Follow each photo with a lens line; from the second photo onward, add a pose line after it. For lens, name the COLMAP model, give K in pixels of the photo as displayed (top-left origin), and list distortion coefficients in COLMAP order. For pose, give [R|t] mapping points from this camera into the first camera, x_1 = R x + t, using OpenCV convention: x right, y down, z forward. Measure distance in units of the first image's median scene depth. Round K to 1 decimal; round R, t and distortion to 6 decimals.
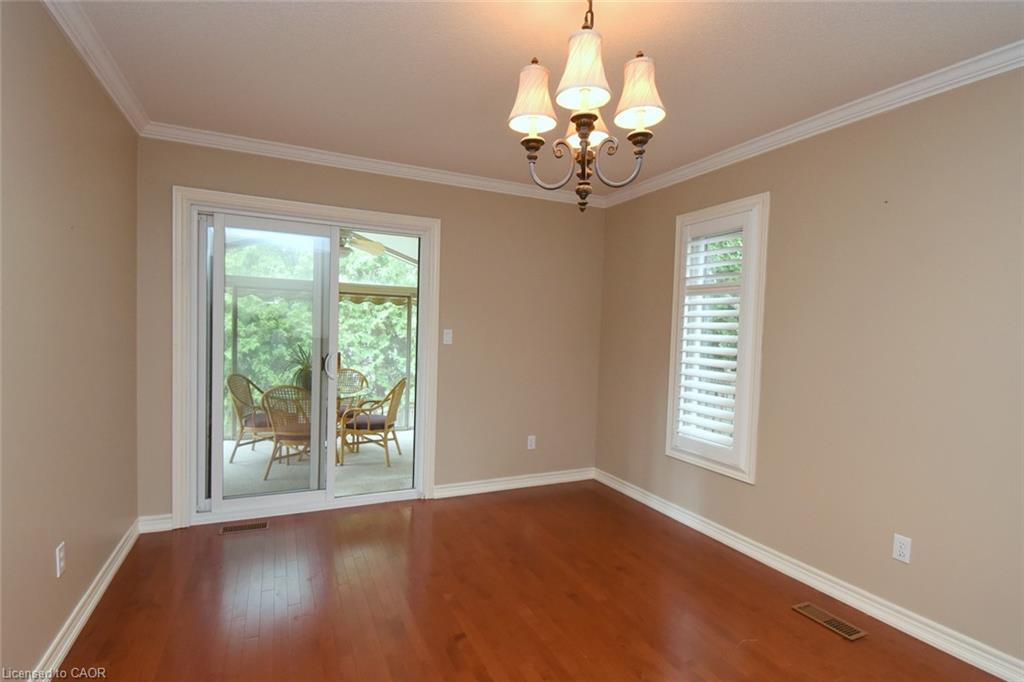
lens RADIAL K [[495.2, 0, 497.1], [0, 495.2, 351.8], [0, 0, 1]] dist [0.000736, -0.001299]
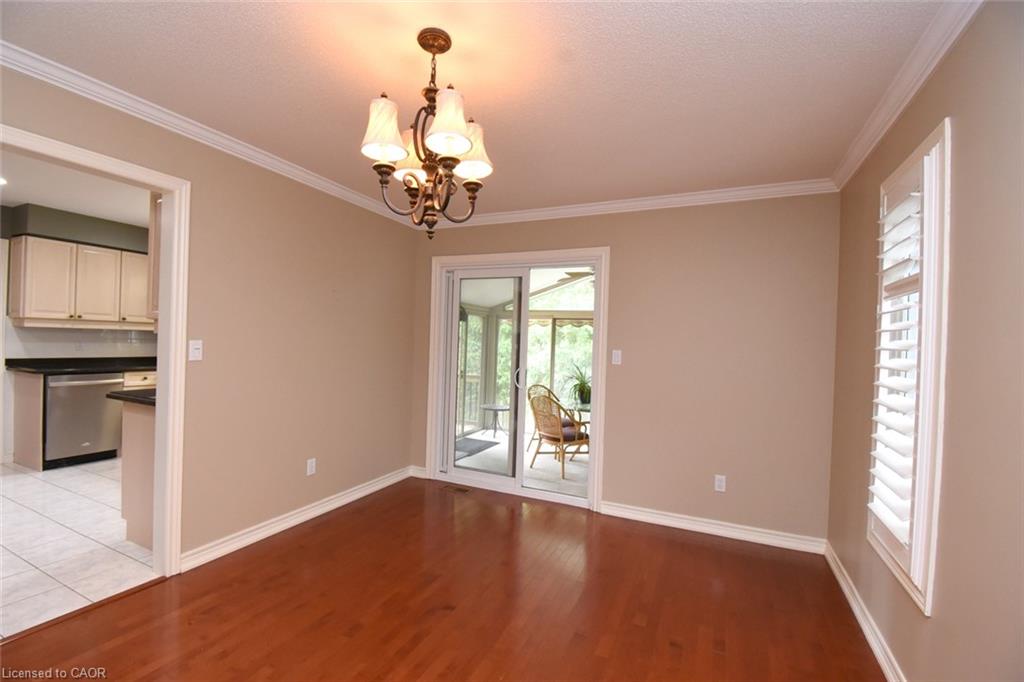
lens RADIAL K [[453.2, 0, 496.2], [0, 453.2, 337.9], [0, 0, 1]] dist [-0.006691, -0.010501]
pose [[0.638884, -0.014205, -0.769172, 0.476992], [-0.050829, 0.996865, -0.060629, 0.000114], [0.767622, 0.077831, 0.636159, 0.207820]]
